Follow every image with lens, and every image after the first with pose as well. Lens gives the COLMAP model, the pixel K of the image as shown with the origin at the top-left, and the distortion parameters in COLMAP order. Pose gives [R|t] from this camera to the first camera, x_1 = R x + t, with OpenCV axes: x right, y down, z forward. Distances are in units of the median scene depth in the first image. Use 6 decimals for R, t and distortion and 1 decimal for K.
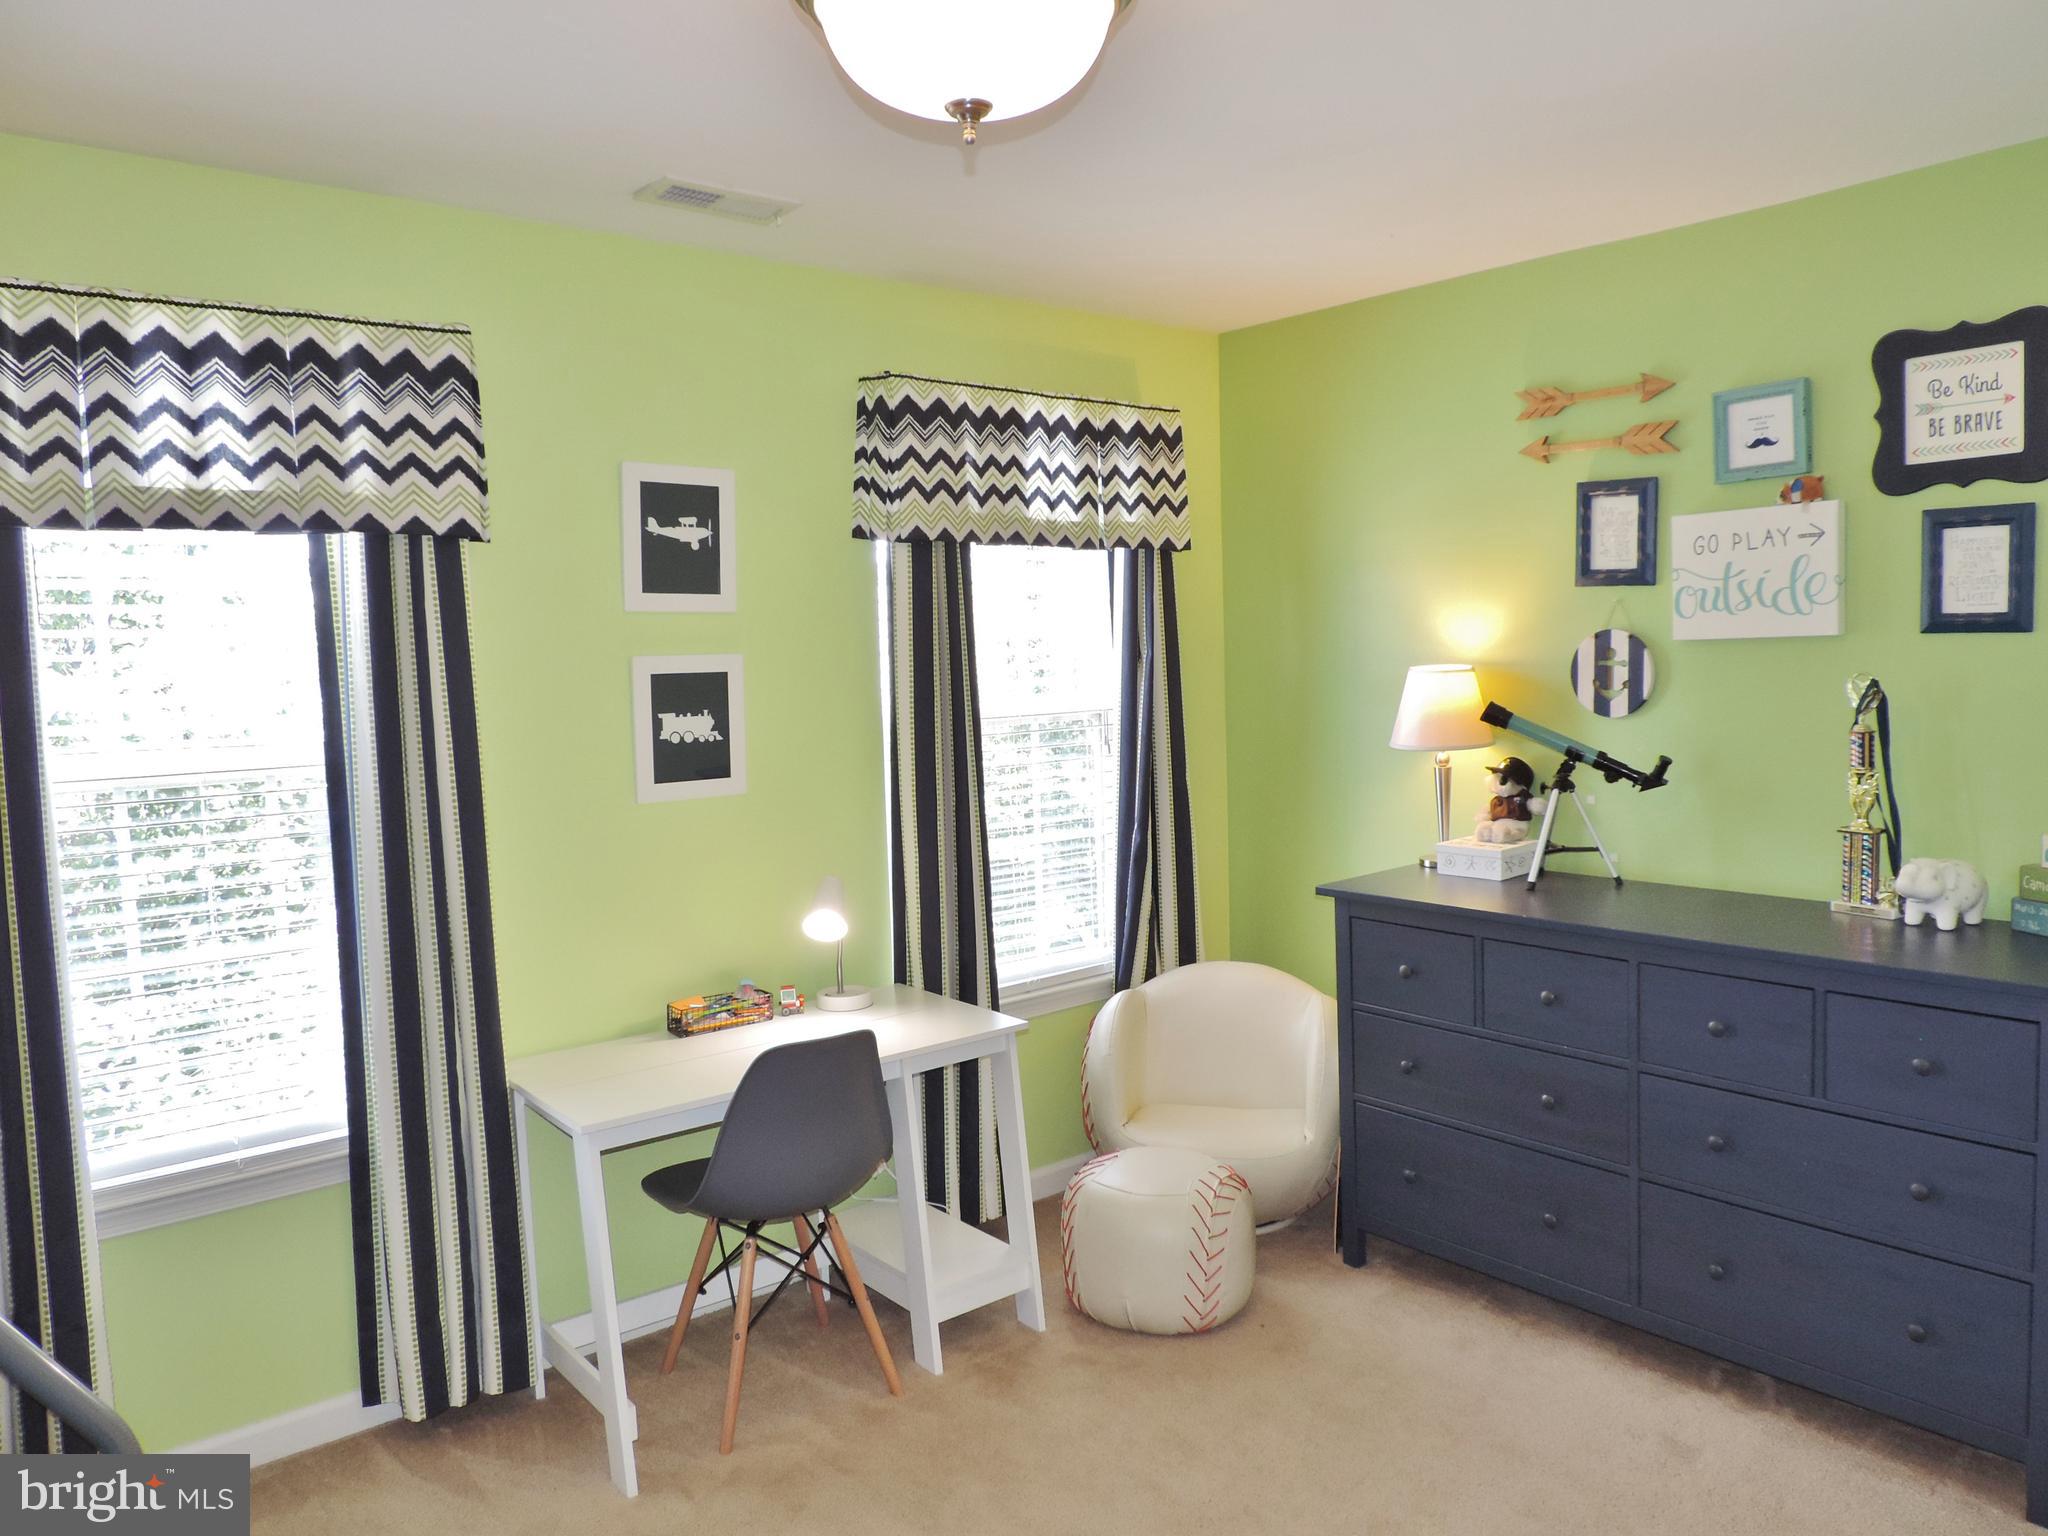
lens RADIAL K [[1475.4, 0, 1053.2], [0, 1475.4, 764.7], [0, 0, 1]] dist [0.000772, -0.005791]
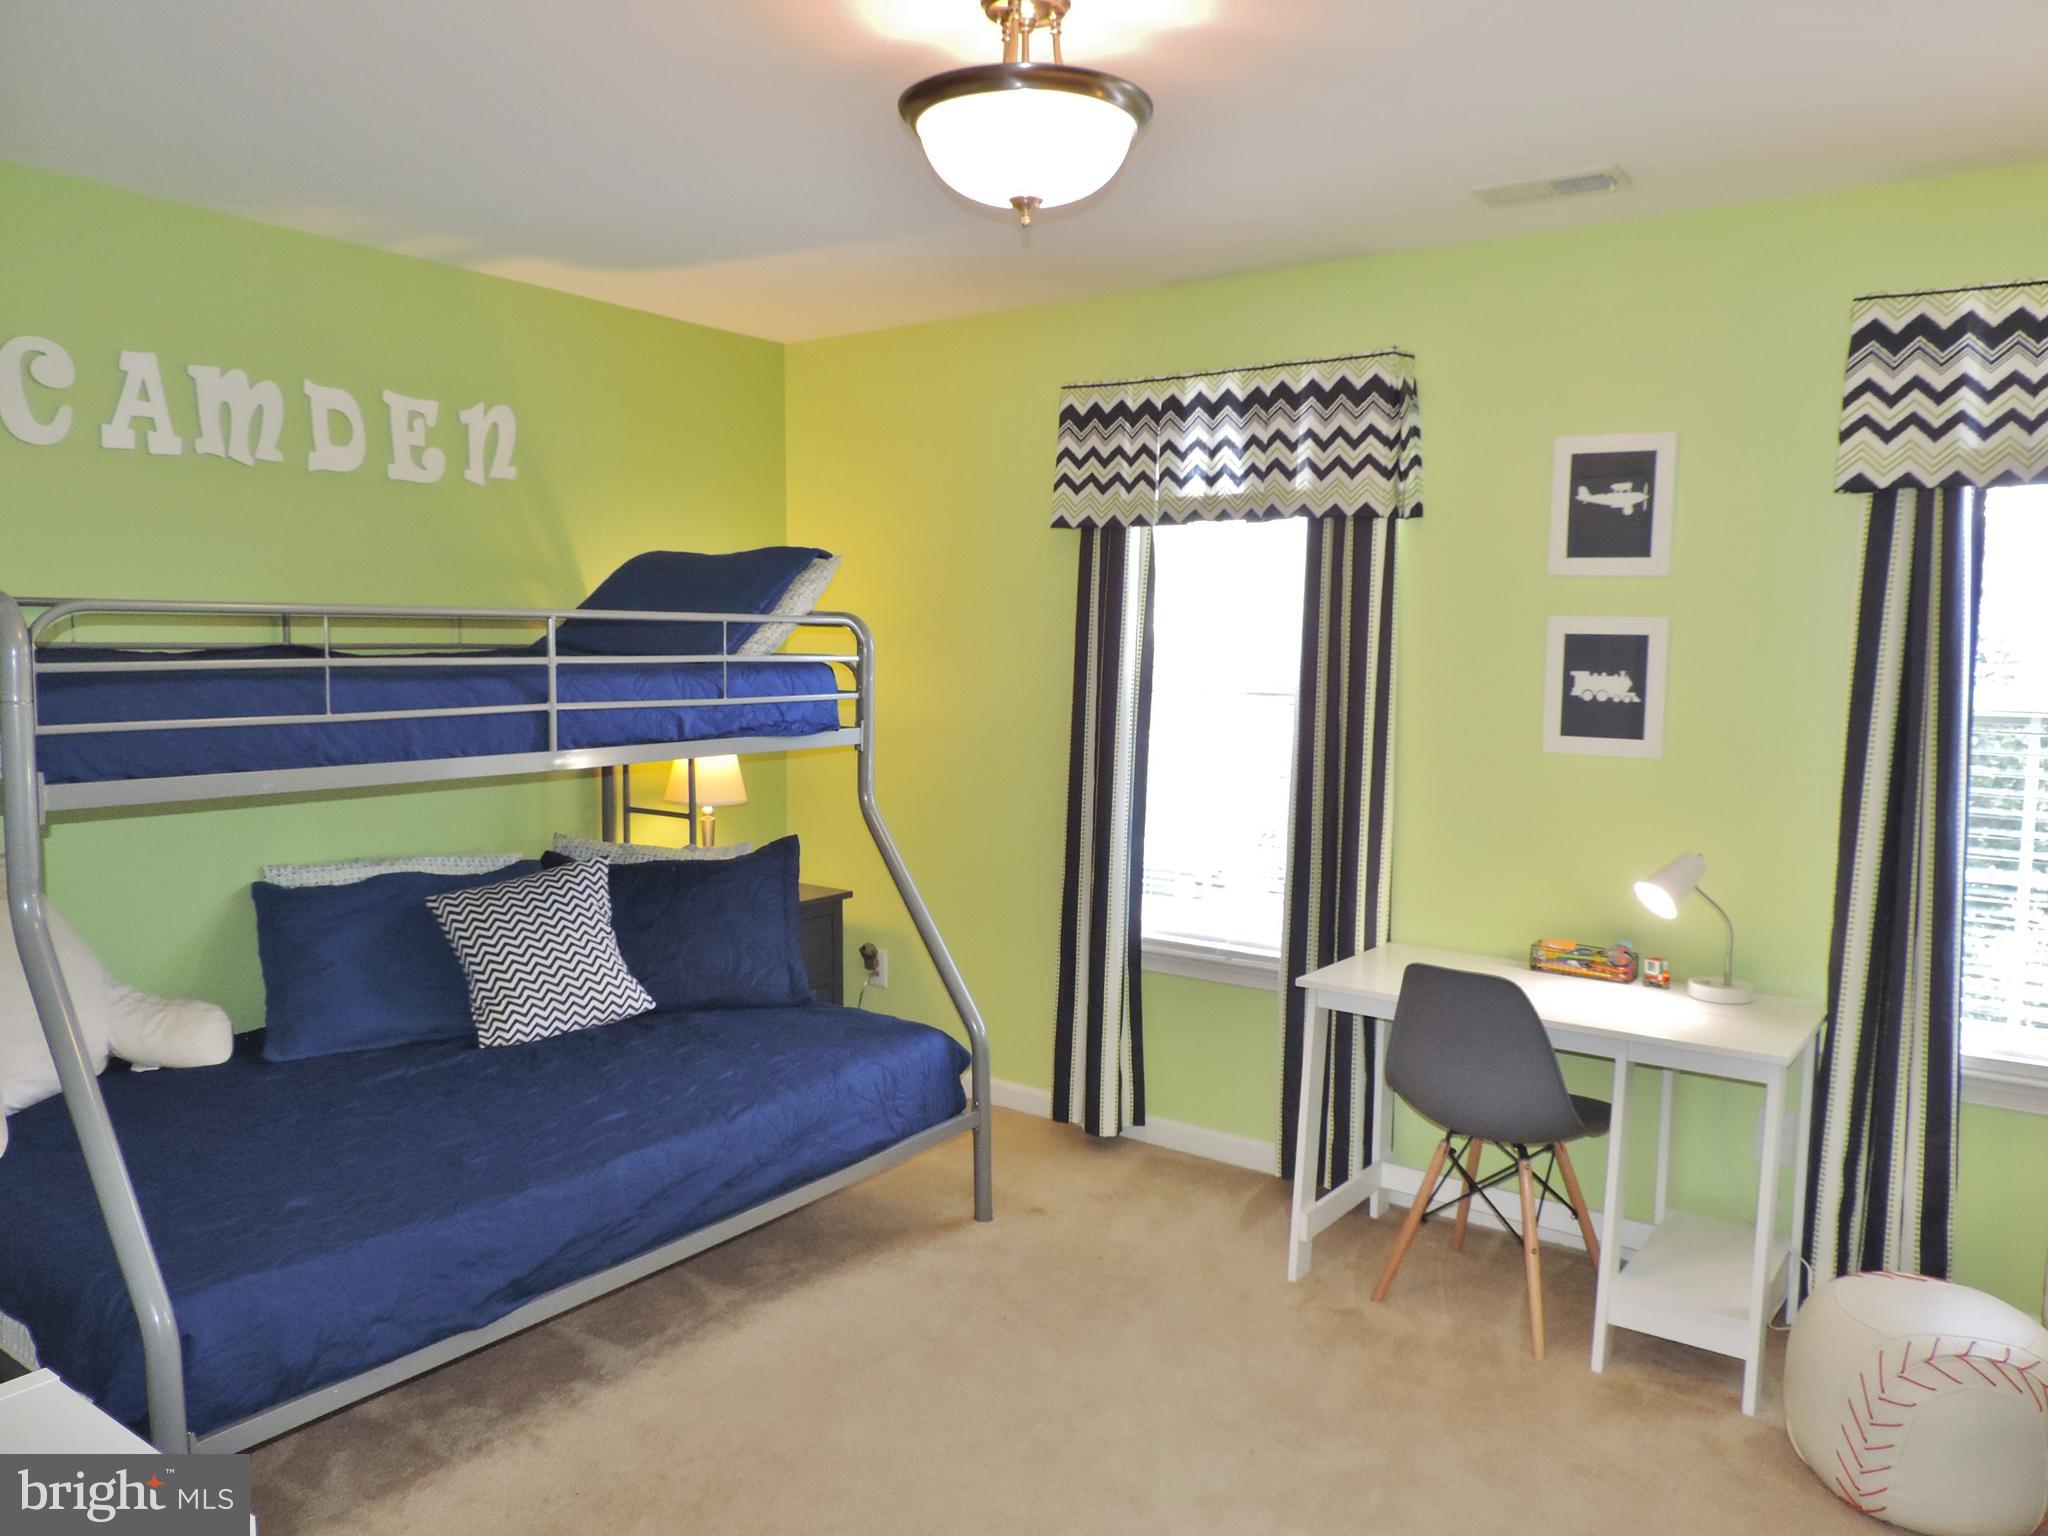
lens RADIAL K [[1449.5, 0, 1024.0], [0, 1449.5, 768.0], [0, 0, 1]] dist [-0.032127, 0.008447]
pose [[0.239803, 0.122972, -0.963002, 0.769675], [-0.094052, 0.990222, 0.103027, -0.041852], [0.966255, 0.065866, 0.249024, 0.427308]]
